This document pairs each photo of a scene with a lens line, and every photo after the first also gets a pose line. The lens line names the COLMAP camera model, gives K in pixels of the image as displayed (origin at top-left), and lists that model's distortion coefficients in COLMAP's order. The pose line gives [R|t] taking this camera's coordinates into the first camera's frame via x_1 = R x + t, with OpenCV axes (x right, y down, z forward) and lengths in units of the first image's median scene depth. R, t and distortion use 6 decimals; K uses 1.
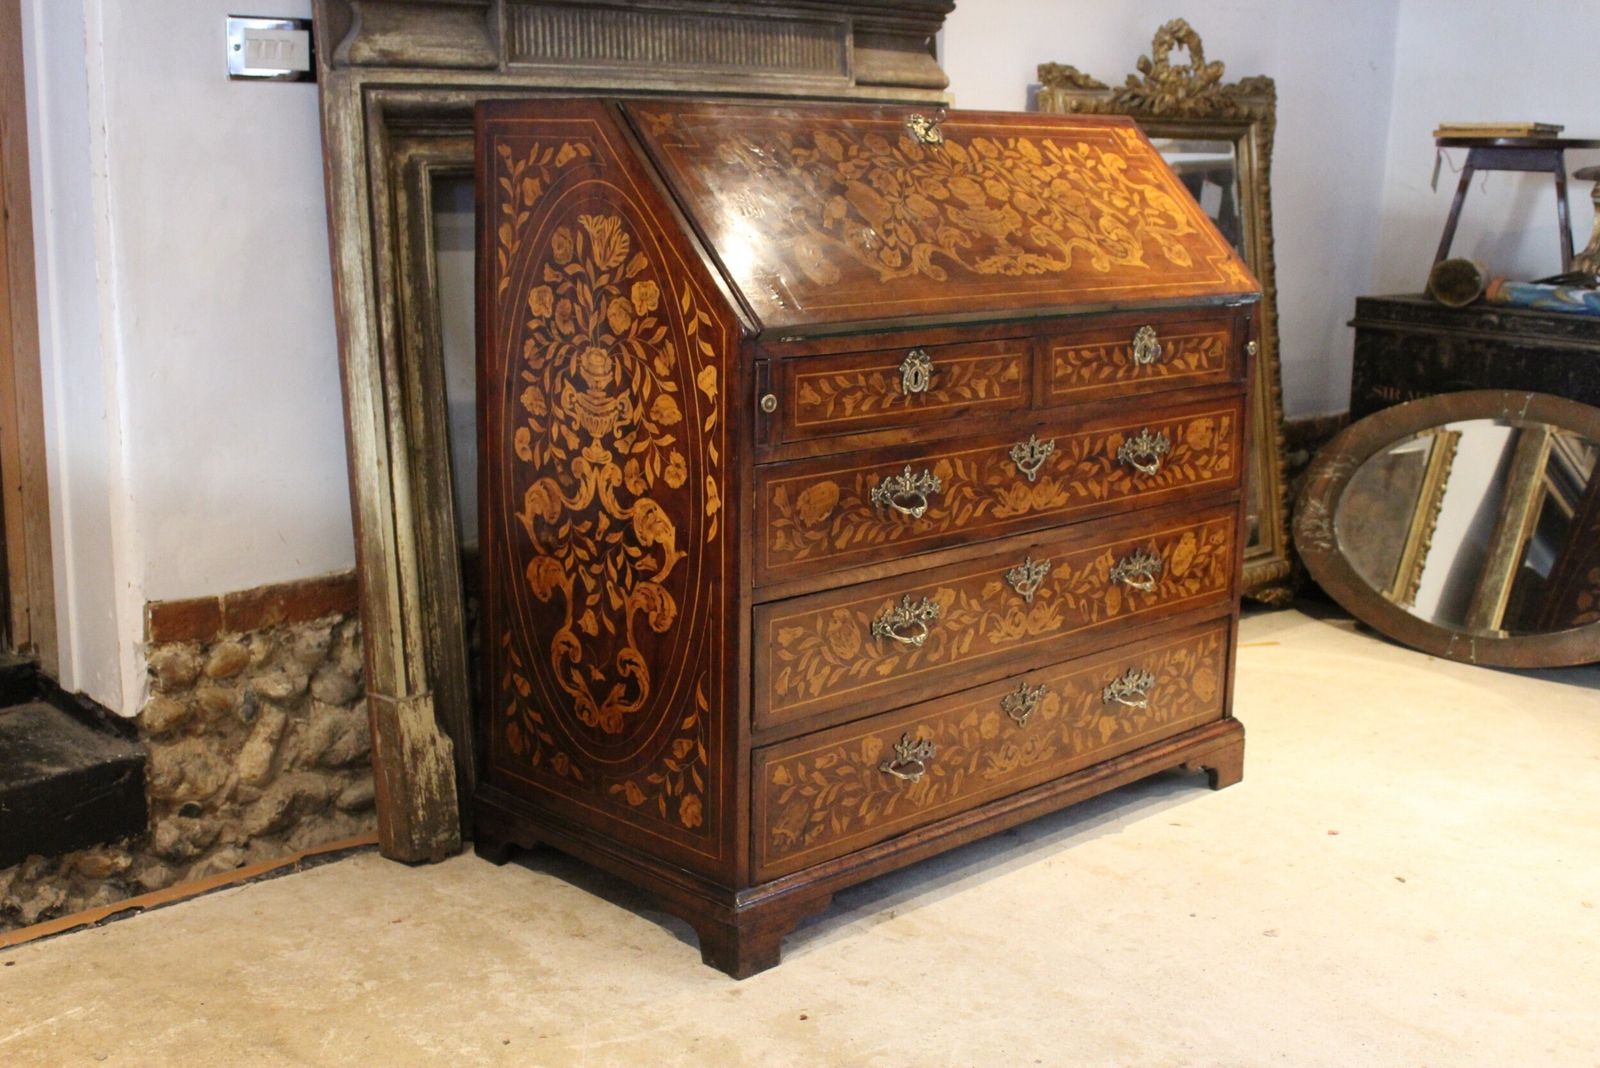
lens RADIAL K [[1894.9, 0, 787.1], [0, 1894.9, 517.1], [0, 0, 1]] dist [-0.109886, 0.161764]
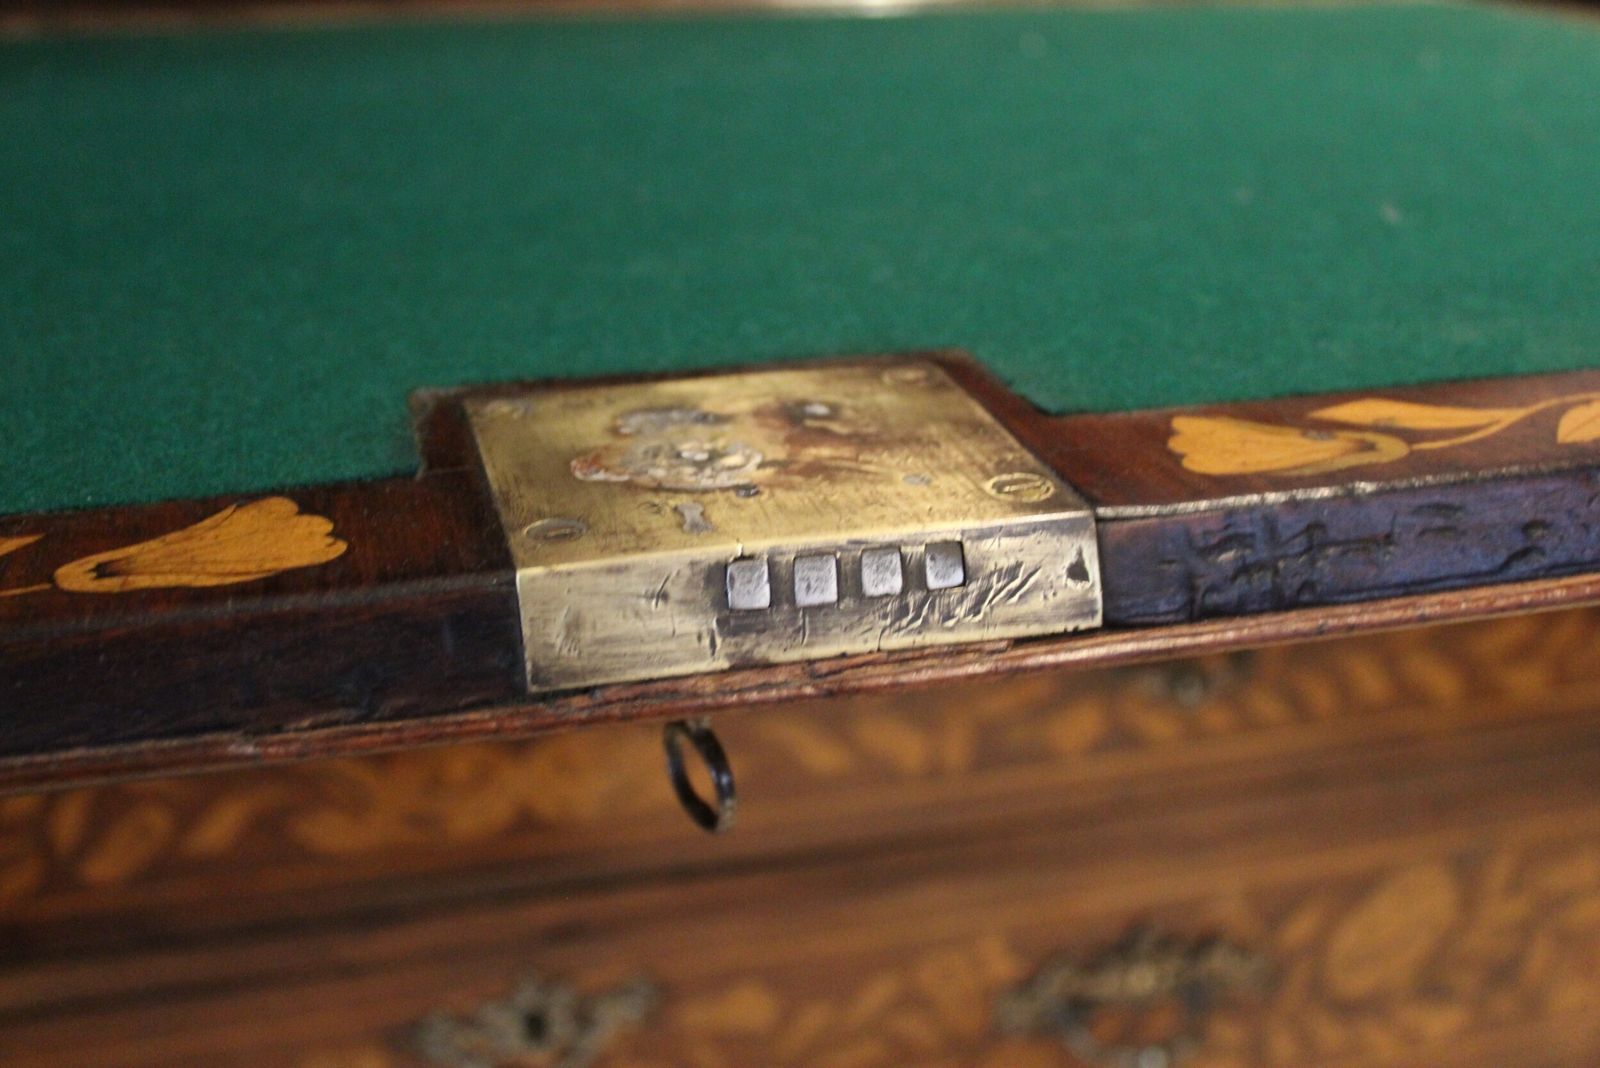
lens RADIAL K [[1894.9, 0, 787.1], [0, 1894.9, 517.1], [0, 0, 1]] dist [-0.109886, 0.161764]
pose [[0.881415, 0.159253, -0.444687, 0.266694], [-0.082689, 0.978934, 0.186681, -0.096473], [0.465049, -0.127773, 0.876016, 0.771171]]
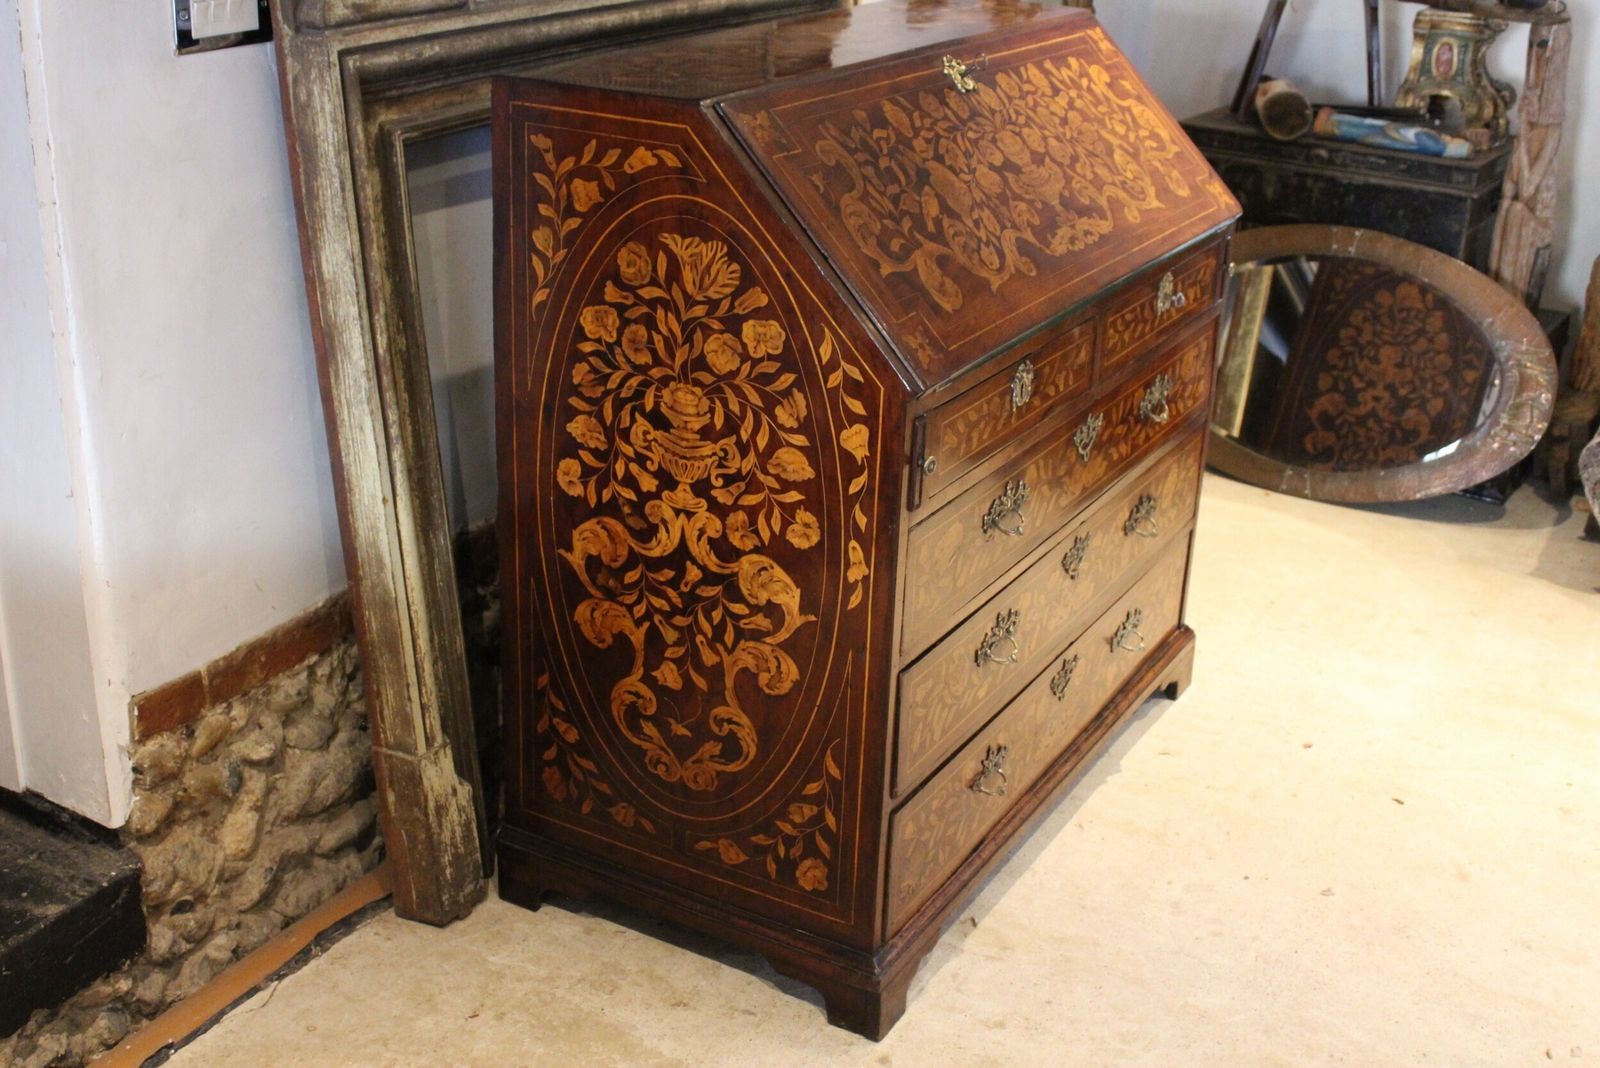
lens RADIAL K [[1894.9, 0, 787.1], [0, 1894.9, 517.1], [0, 0, 1]] dist [-0.109886, 0.161764]
pose [[0.961029, -0.086715, 0.262495, -0.258365], [0.034541, 0.979754, 0.197201, -0.178194], [-0.274281, -0.180449, 0.944568, 0.138215]]
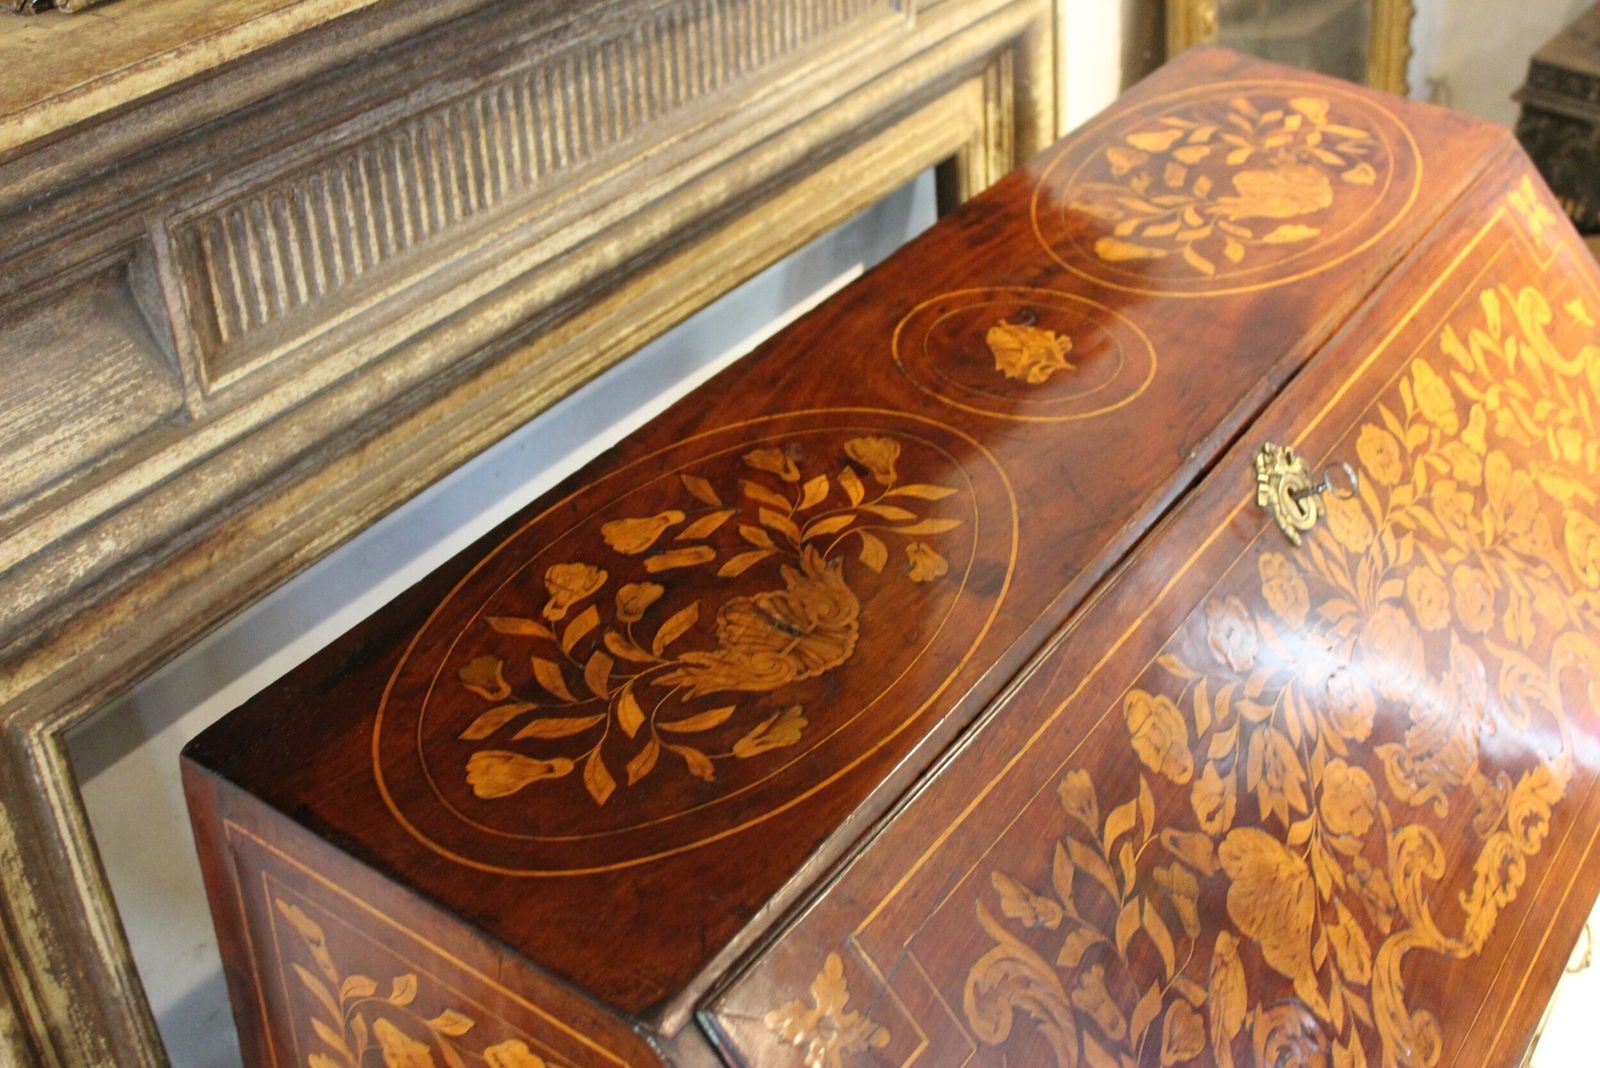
lens RADIAL K [[1894.9, 0, 787.1], [0, 1894.9, 517.1], [0, 0, 1]] dist [-0.109886, 0.161764]
pose [[0.979553, -0.108881, 0.169179, -0.104265], [0.030579, 0.911706, 0.409705, -0.371076], [-0.198851, -0.396154, 0.896393, 0.649427]]
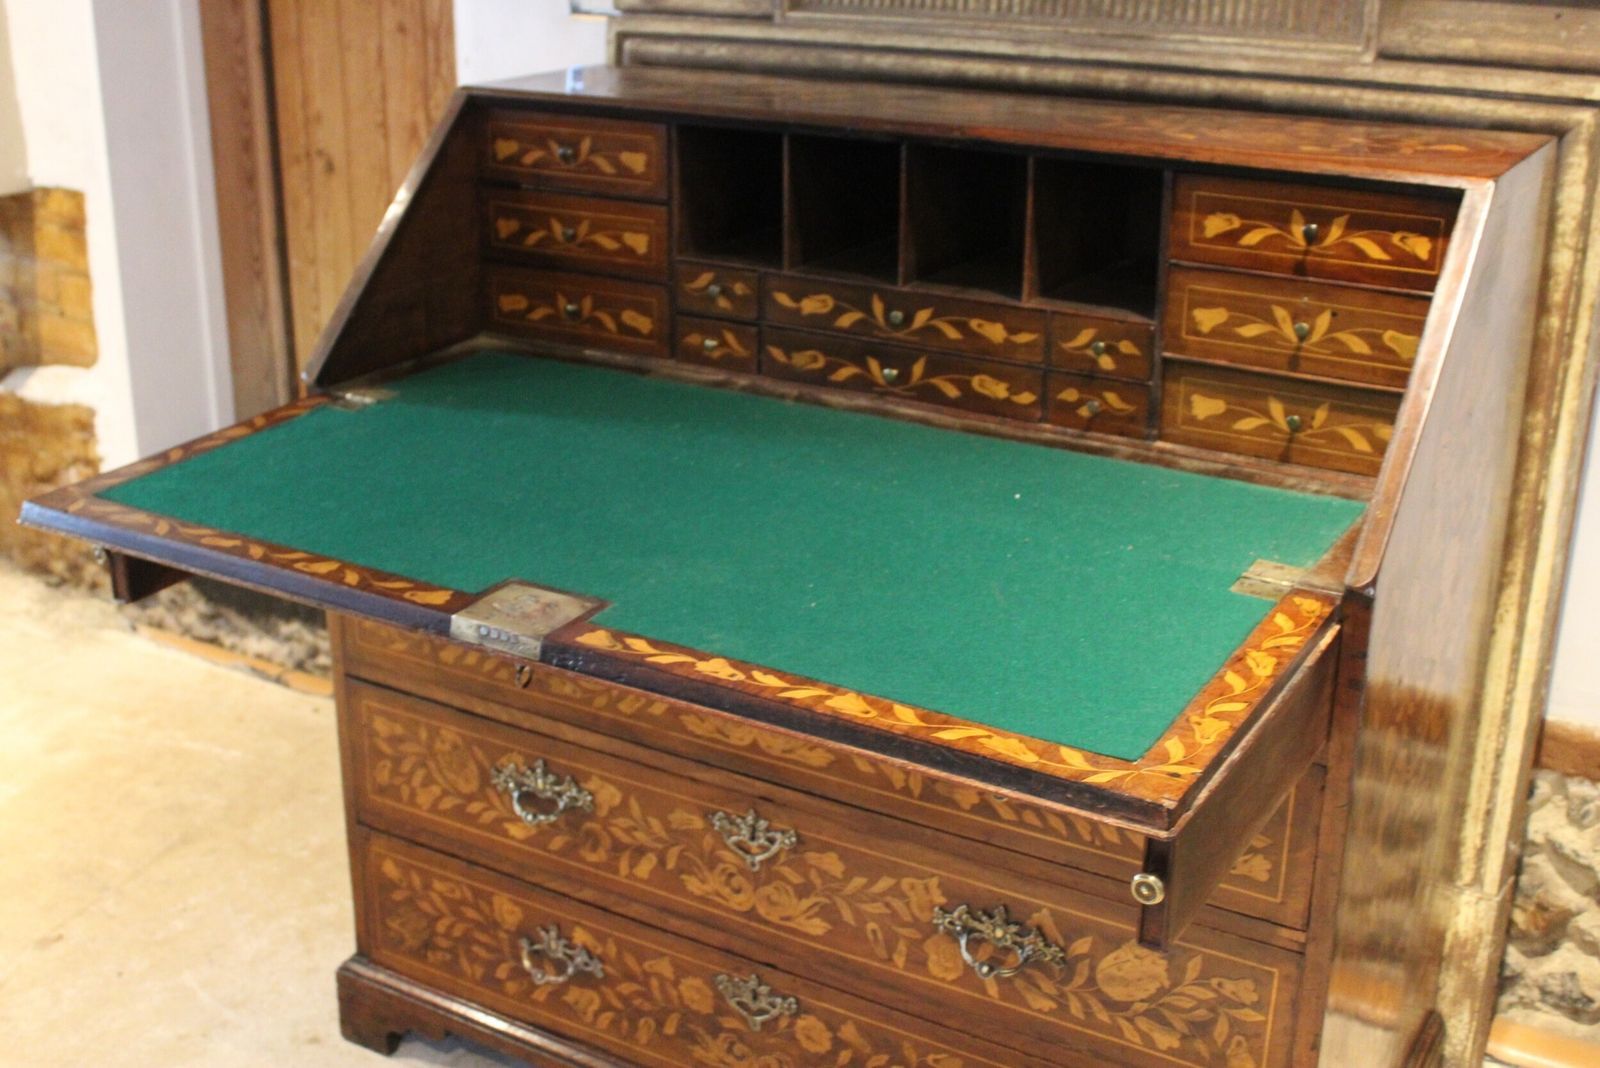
lens RADIAL K [[1888.2, 0, 784.3], [0, 1888.2, 516.7], [0, 0, 1]] dist [-0.105413, 0.146346]
pose [[0.263510, 0.311776, -0.912884, 0.703089], [-0.191078, 0.944450, 0.267401, -0.256989], [0.945543, 0.103969, 0.308446, 0.775924]]
